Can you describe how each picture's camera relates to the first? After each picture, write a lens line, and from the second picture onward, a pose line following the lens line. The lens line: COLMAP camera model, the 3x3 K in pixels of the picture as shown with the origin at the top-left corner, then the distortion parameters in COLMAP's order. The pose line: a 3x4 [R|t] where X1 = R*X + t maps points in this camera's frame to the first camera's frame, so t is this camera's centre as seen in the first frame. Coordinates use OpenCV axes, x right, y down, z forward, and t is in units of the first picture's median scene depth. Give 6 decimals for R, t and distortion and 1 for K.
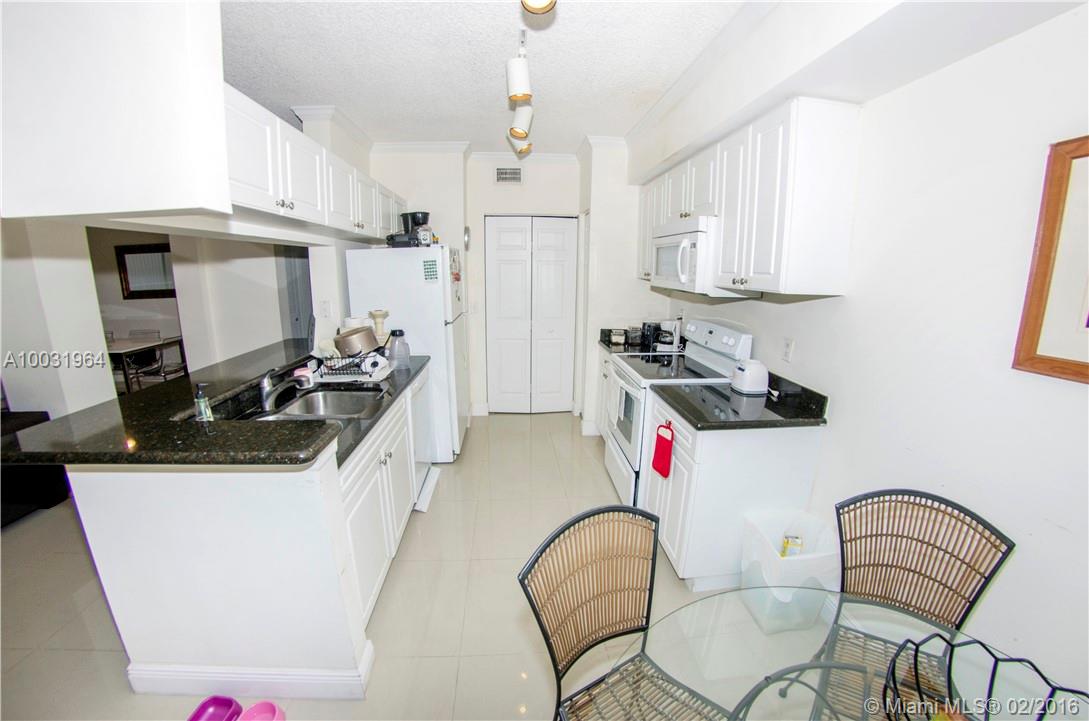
lens RADIAL K [[428.0, 0, 543.8], [0, 428.0, 341.4], [0, 0, 1]] dist [-0.116753, 0.025860]
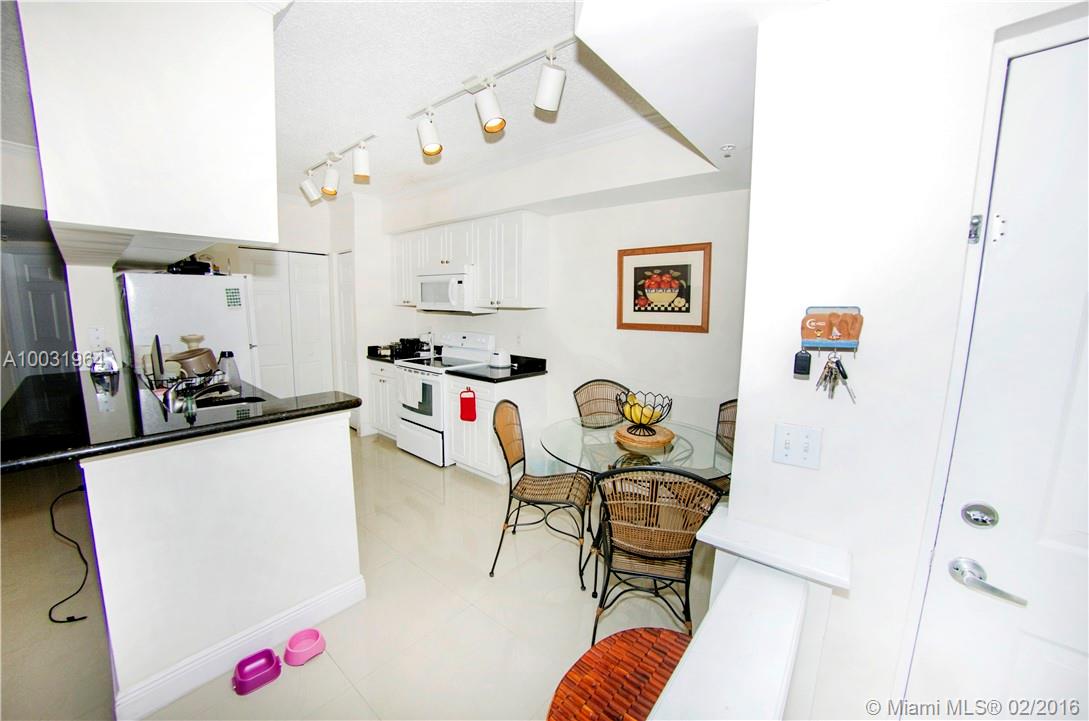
lens RADIAL K [[428.0, 0, 543.8], [0, 428.0, 341.4], [0, 0, 1]] dist [-0.116753, 0.025860]
pose [[0.700533, -0.060849, 0.711021, -0.520337], [0.117482, 0.992597, -0.030803, 0.075703], [-0.703883, 0.105111, 0.702495, -0.305995]]
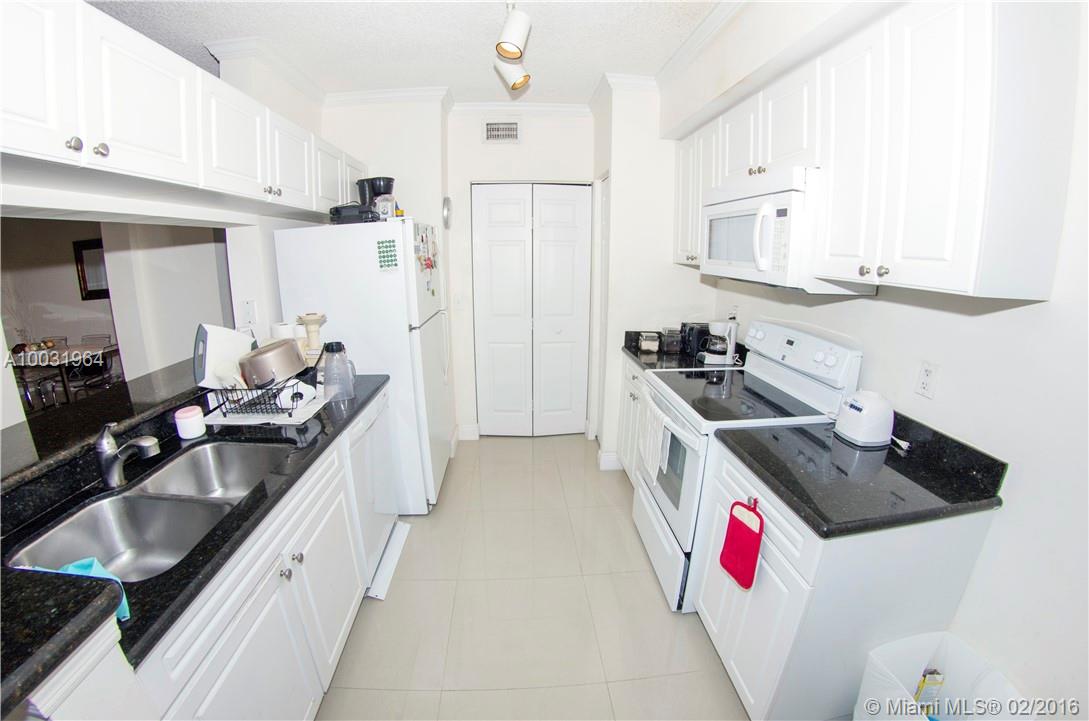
lens RADIAL K [[444.4, 0, 541.5], [0, 444.4, 344.5], [0, 0, 1]] dist [-0.171089, 0.030302]
pose [[0.999844, -0.005832, -0.016649, -0.000090], [0.006375, 0.999443, 0.032749, -0.044287], [0.016448, -0.032850, 0.999325, 0.311147]]
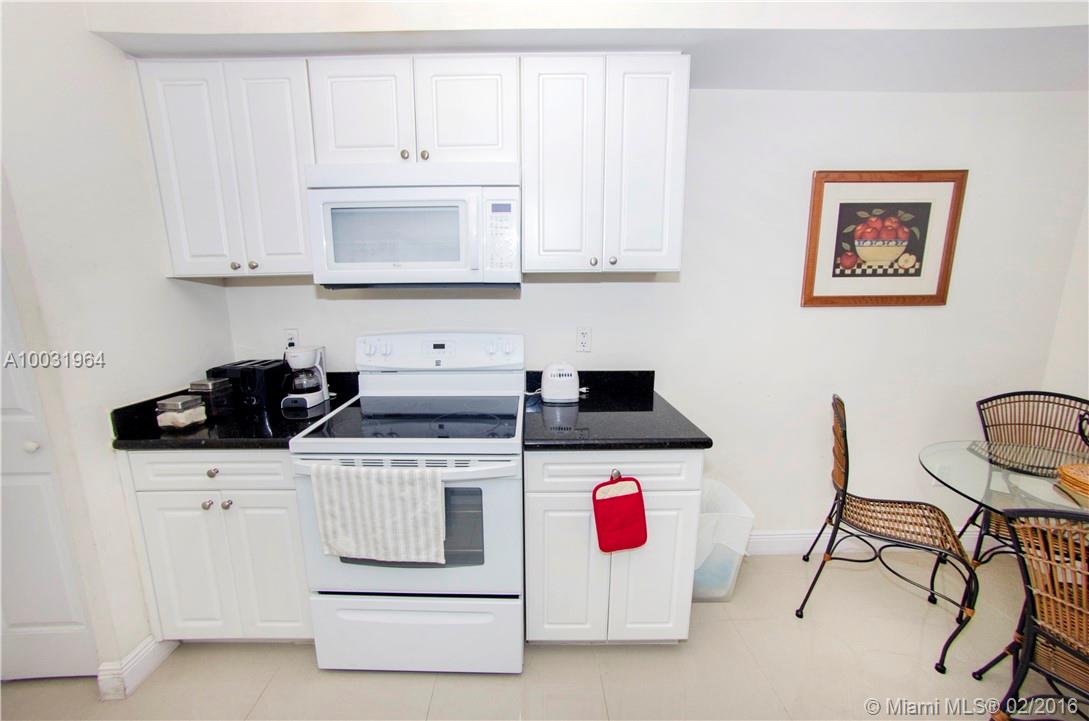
lens RADIAL K [[436.2, 0, 537.9], [0, 436.2, 352.4], [0, 0, 1]] dist [-0.061344, 0.027698]
pose [[0.072040, -0.185713, 0.979960, -0.277483], [0.178384, 0.969070, 0.170536, -0.104360], [-0.981320, 0.162523, 0.102940, 0.791708]]
